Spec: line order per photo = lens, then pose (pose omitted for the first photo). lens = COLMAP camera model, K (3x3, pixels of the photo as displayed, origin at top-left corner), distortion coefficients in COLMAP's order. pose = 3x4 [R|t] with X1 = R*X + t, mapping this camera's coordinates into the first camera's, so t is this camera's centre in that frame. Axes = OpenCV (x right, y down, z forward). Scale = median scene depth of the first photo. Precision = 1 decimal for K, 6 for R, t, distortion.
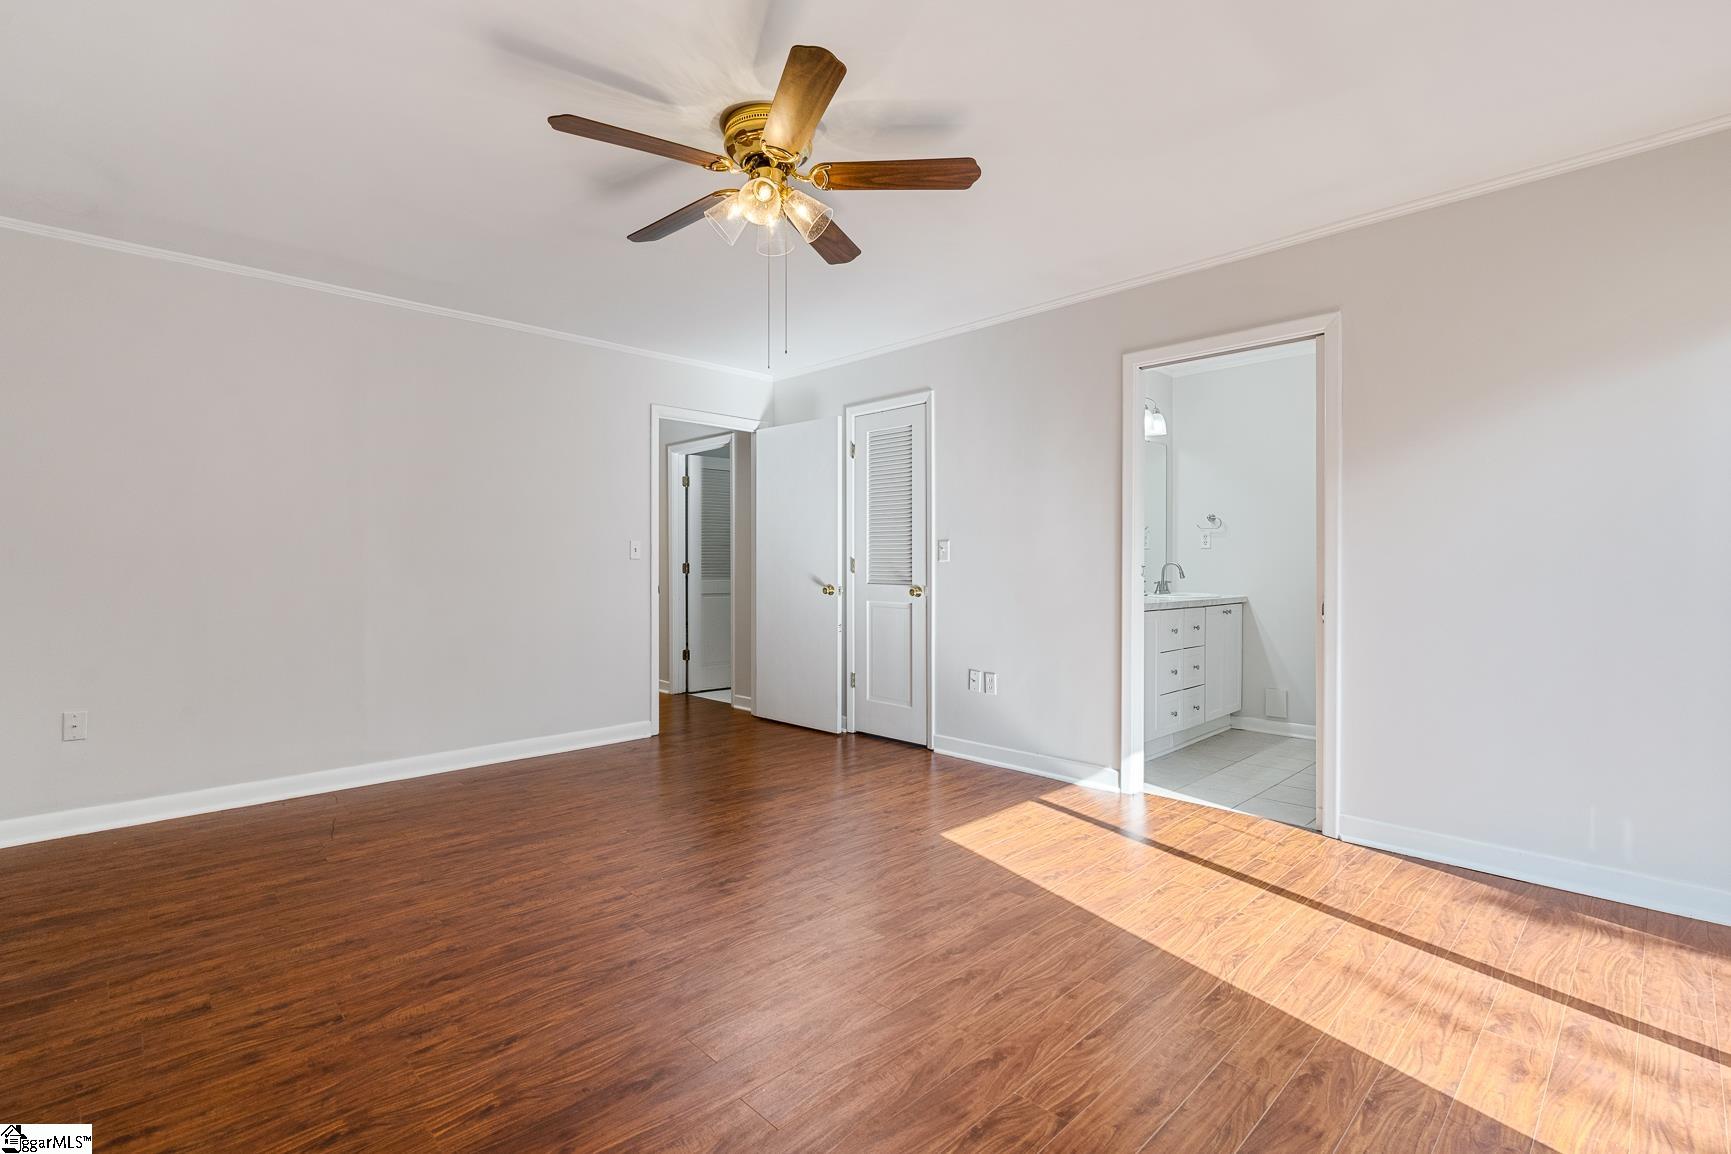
lens RADIAL K [[780.5, 0, 867.3], [0, 780.5, 572.3], [0, 0, 1]] dist [-0.015230, 0.003238]
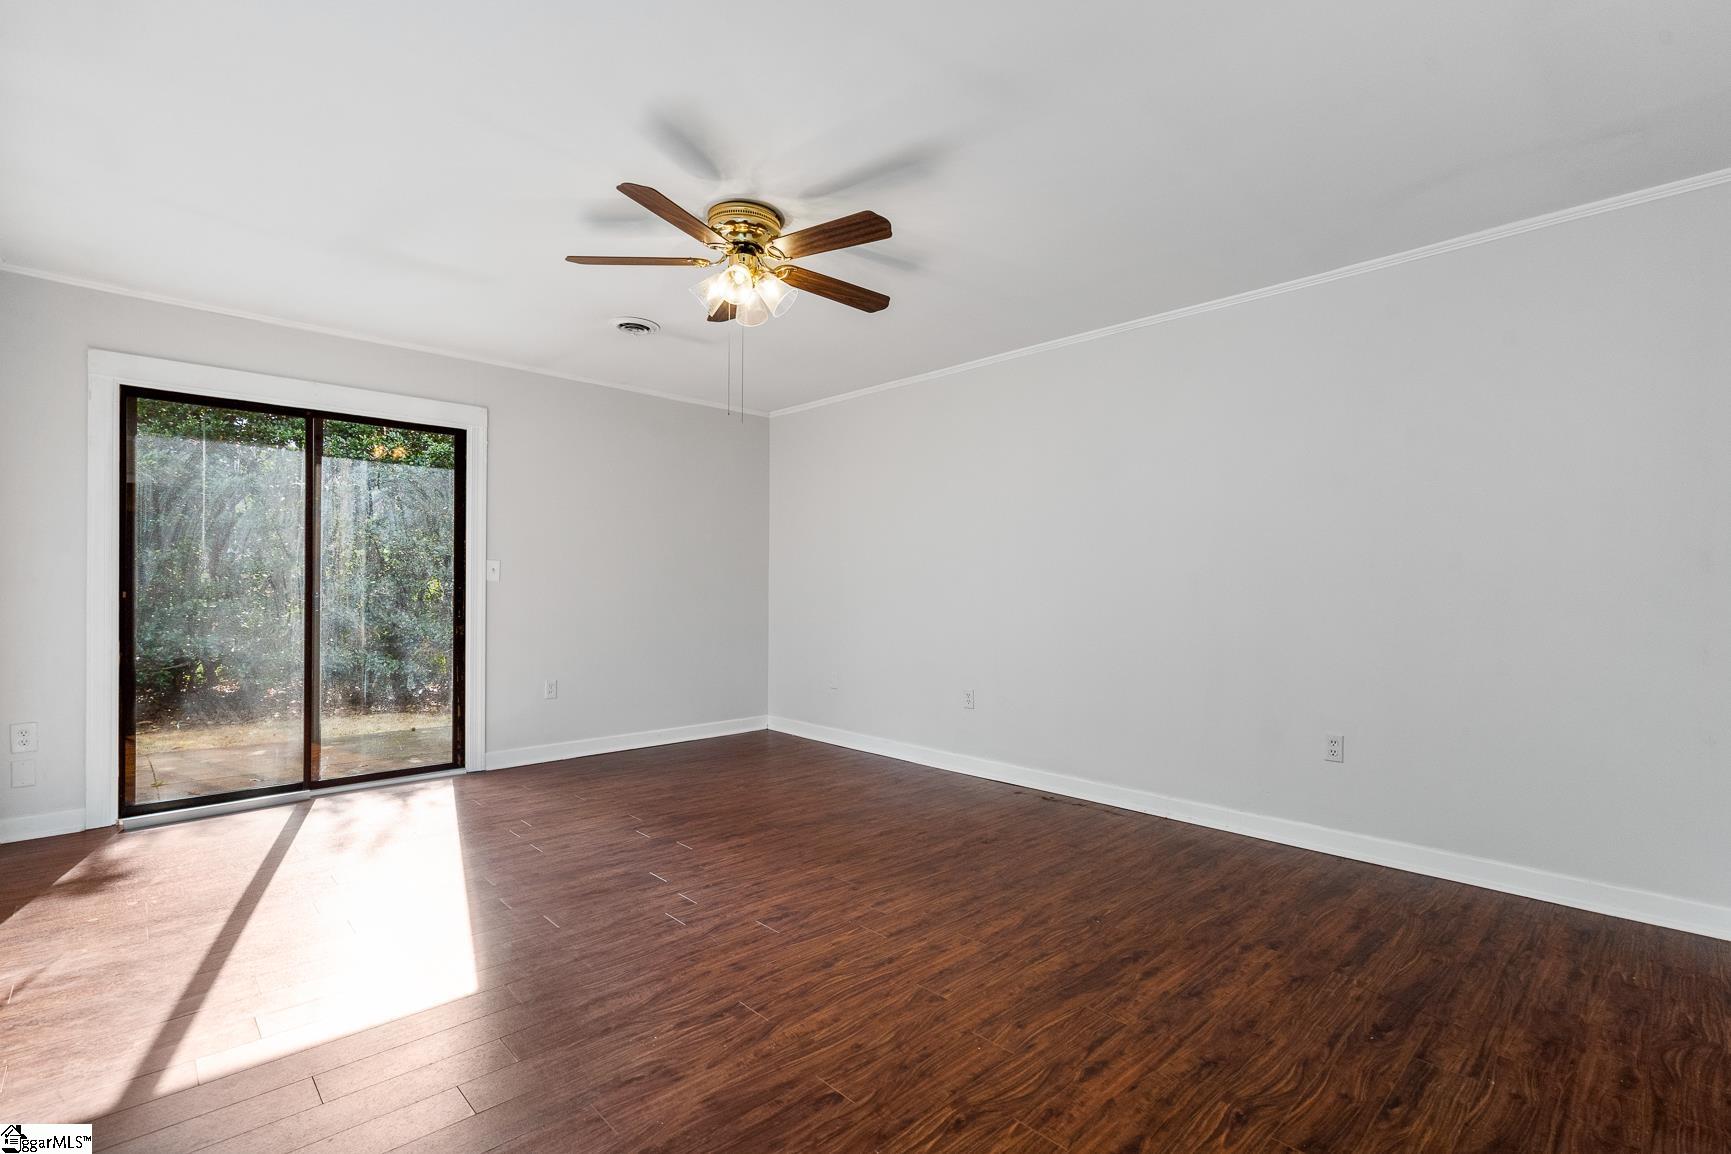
lens RADIAL K [[780.5, 0, 863.3], [0, 780.5, 580.8], [0, 0, 1]] dist [-0.015230, 0.003238]
pose [[-0.999834, -0.003898, 0.017794, -0.293901], [-0.003847, 0.999988, 0.002892, -0.023214], [-0.017805, 0.002823, -0.999837, 1.934741]]
